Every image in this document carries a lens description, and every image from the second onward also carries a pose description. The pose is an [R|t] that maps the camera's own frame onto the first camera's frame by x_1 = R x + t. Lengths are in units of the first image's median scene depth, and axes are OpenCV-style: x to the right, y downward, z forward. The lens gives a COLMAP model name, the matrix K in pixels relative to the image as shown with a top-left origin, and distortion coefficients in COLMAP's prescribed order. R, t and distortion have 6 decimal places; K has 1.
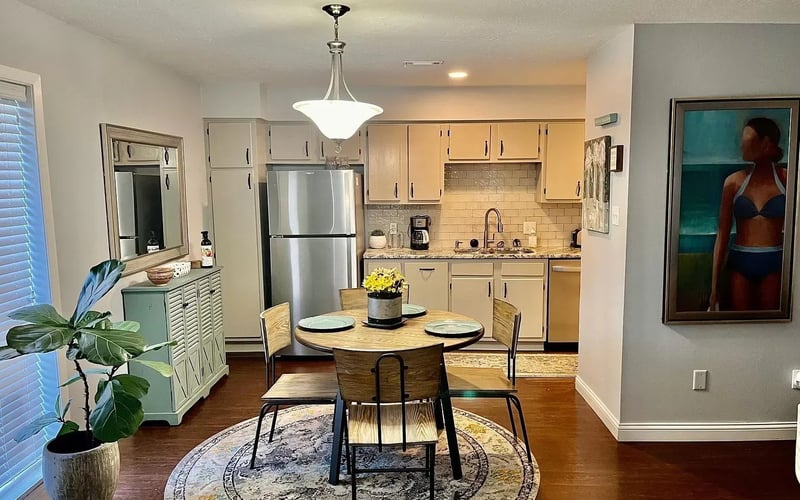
lens RADIAL K [[602.2, 0, 397.6], [0, 602.2, 251.1], [0, 0, 1]] dist [0.083188, -0.116738]
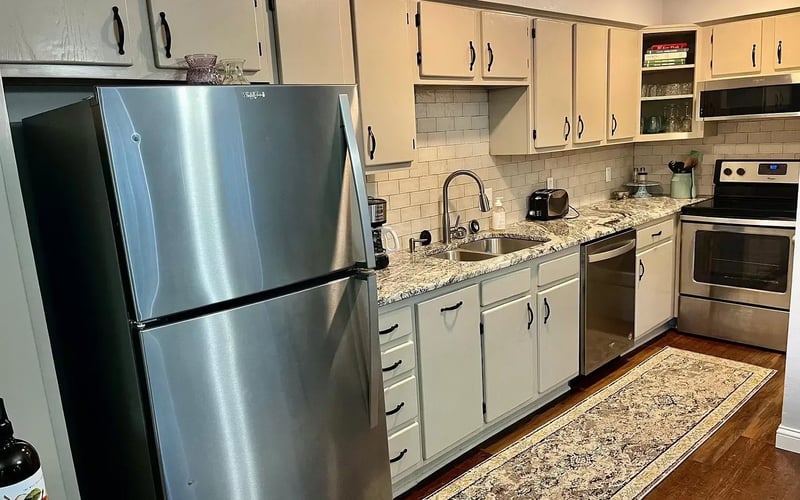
lens RADIAL K [[602.2, 0, 397.6], [0, 602.2, 251.1], [0, 0, 1]] dist [0.083188, -0.116738]
pose [[0.701867, -0.170654, 0.691564, -0.294562], [0.135387, 0.985139, 0.105695, -0.067495], [-0.699324, 0.019445, 0.714541, 0.672307]]
